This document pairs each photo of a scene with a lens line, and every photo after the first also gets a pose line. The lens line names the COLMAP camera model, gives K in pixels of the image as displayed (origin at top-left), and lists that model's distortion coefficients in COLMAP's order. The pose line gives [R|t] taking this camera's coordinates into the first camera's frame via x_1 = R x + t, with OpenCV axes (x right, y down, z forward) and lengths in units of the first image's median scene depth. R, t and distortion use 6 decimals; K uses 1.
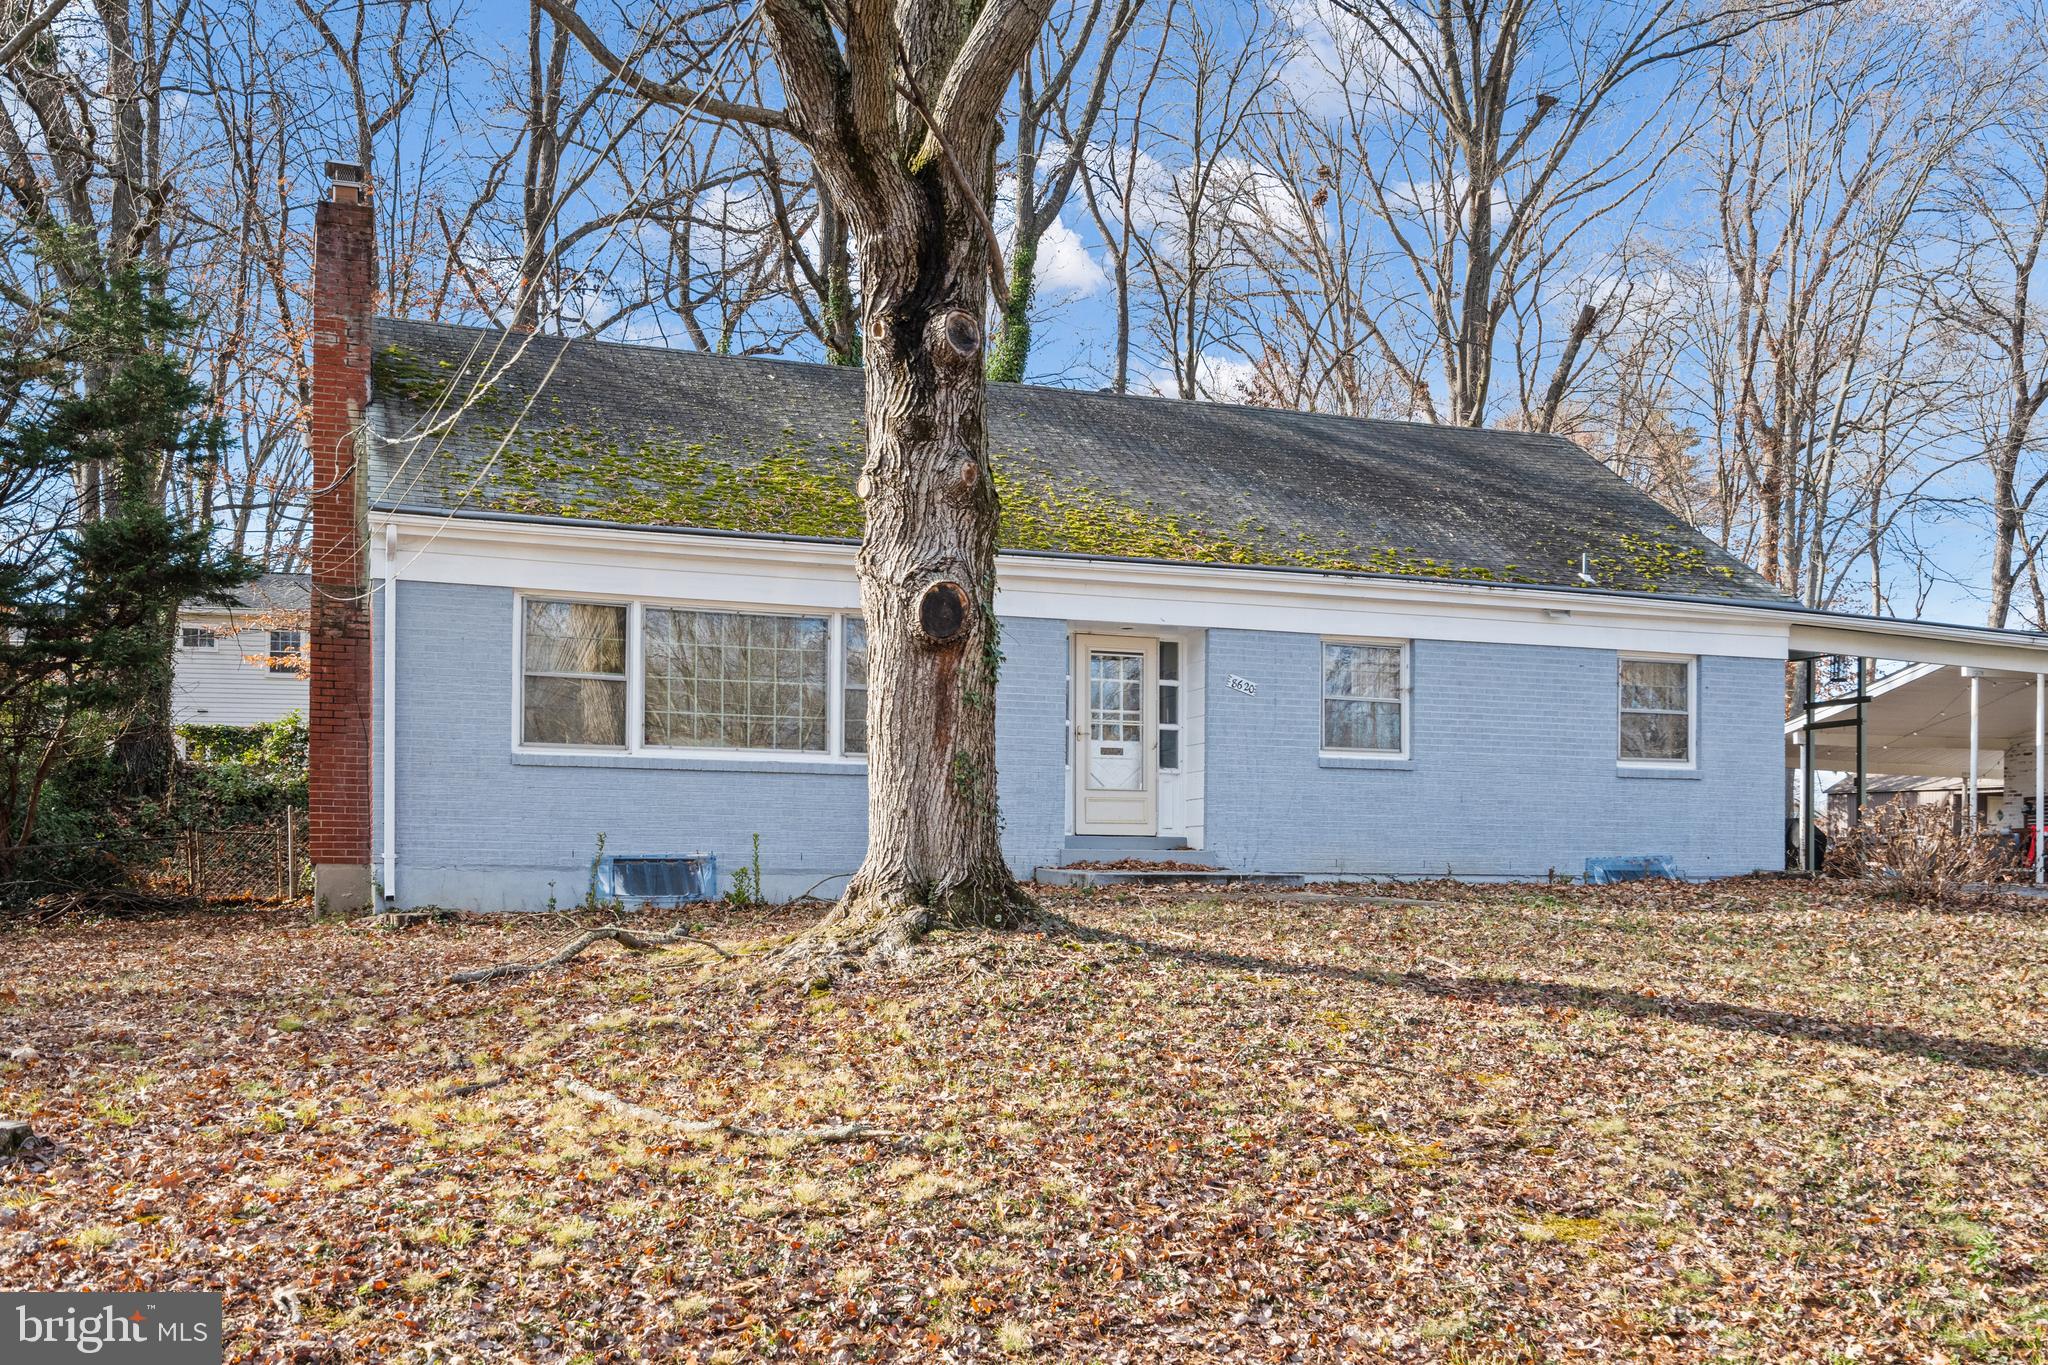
lens RADIAL K [[1883.7, 0, 1018.7], [0, 1883.7, 898.5], [0, 0, 1]] dist [0.006508, 0.000394]
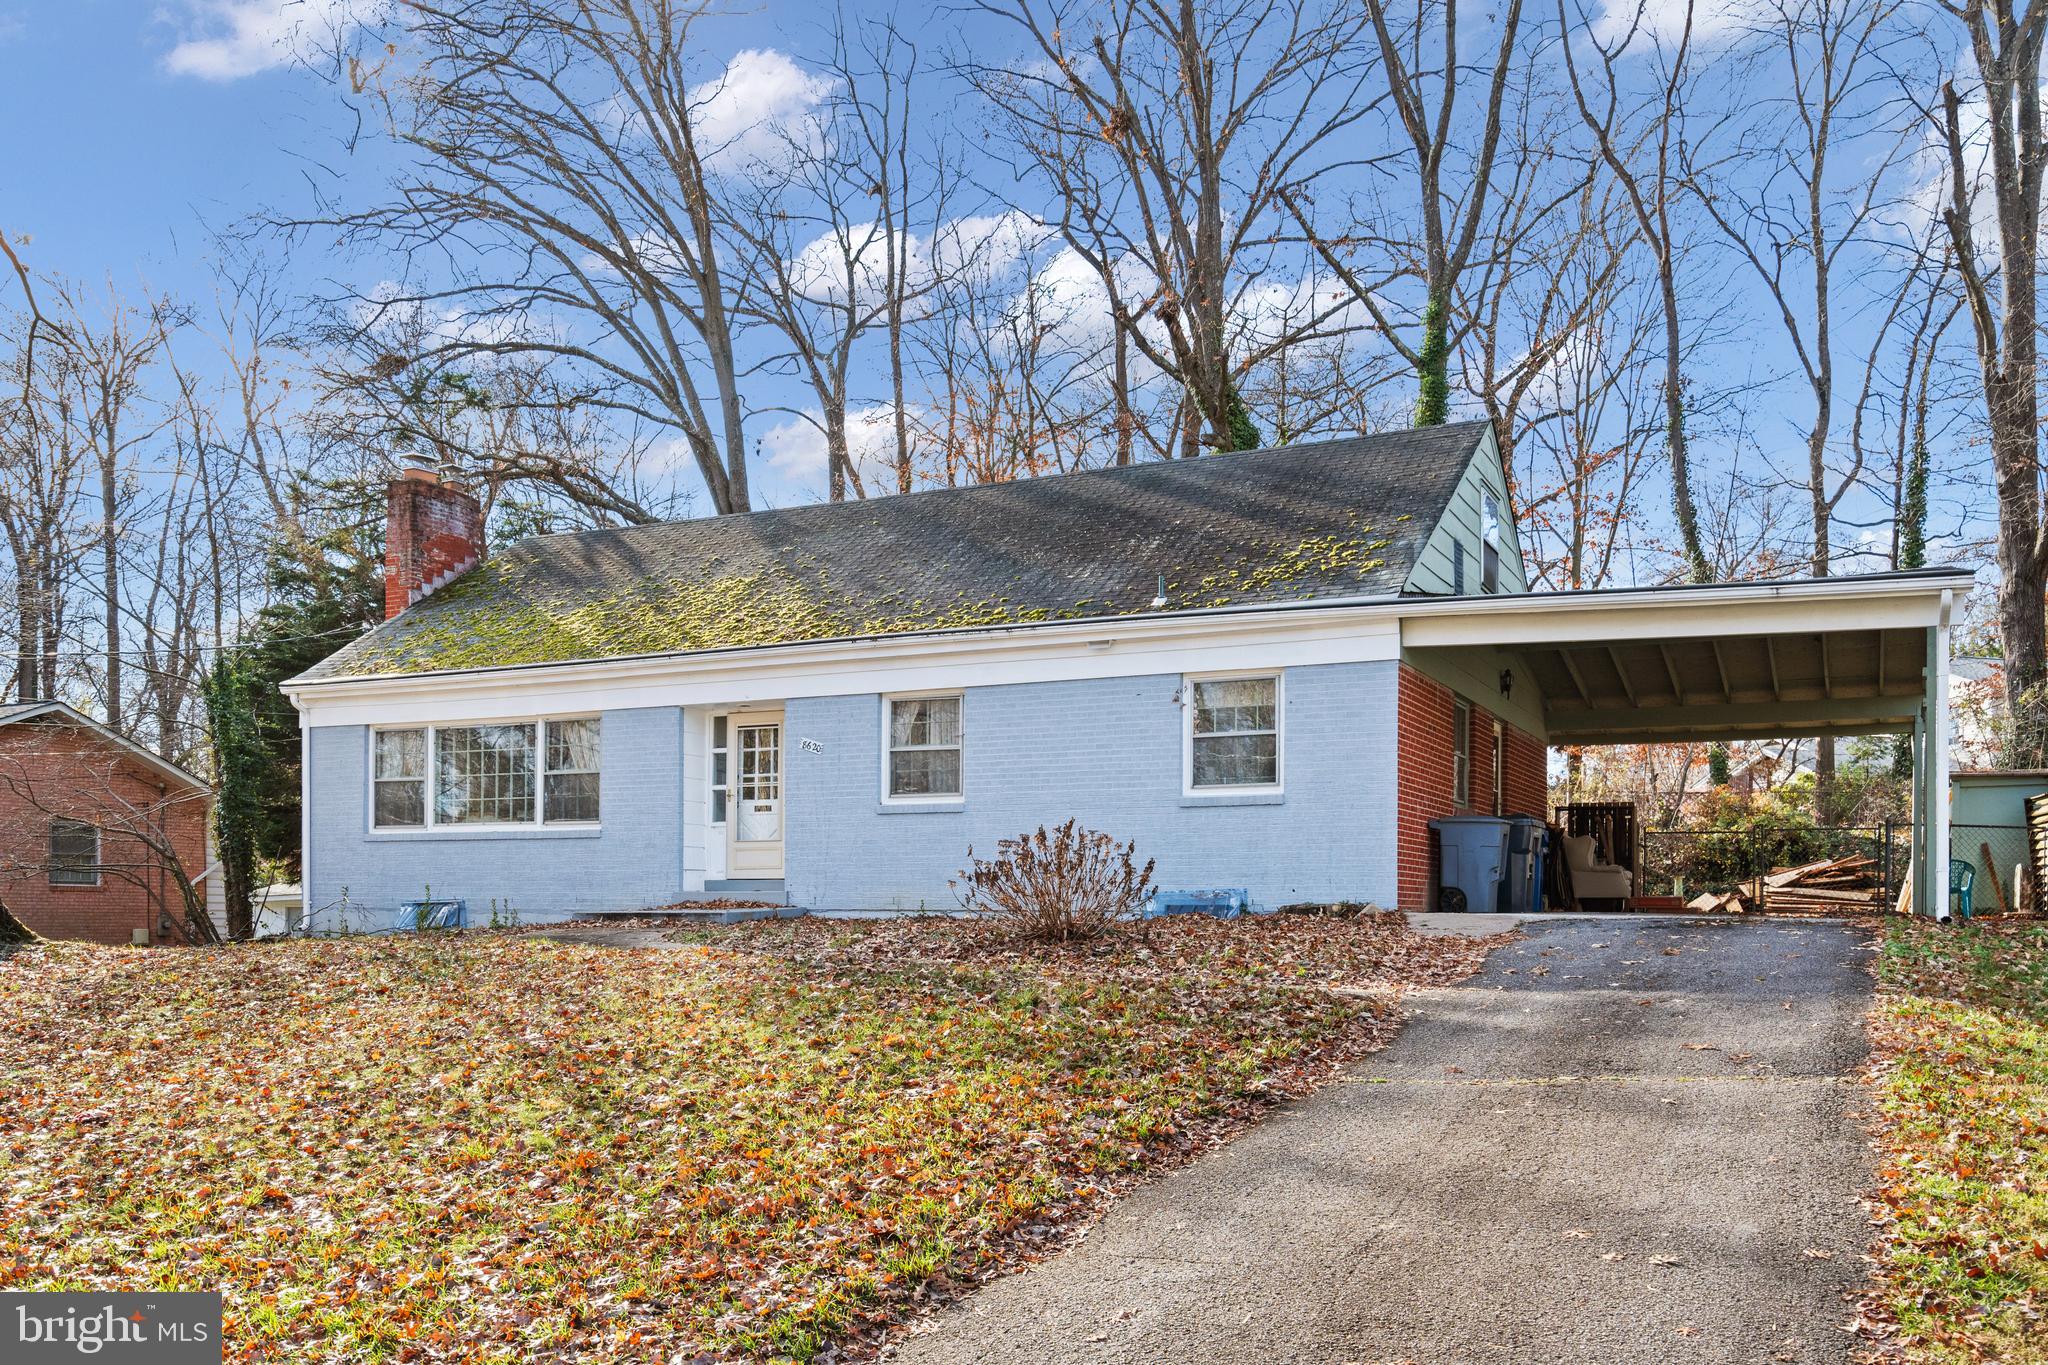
lens RADIAL K [[1750.7, 0, 1022.6], [0, 1750.7, 831.2], [0, 0, 1]] dist [0.021162, 0.007245]
pose [[0.690172, -0.038174, -0.722638, 0.948467], [-0.005052, 0.998329, -0.057563, -0.001561], [0.723628, 0.043380, 0.688826, 0.359061]]
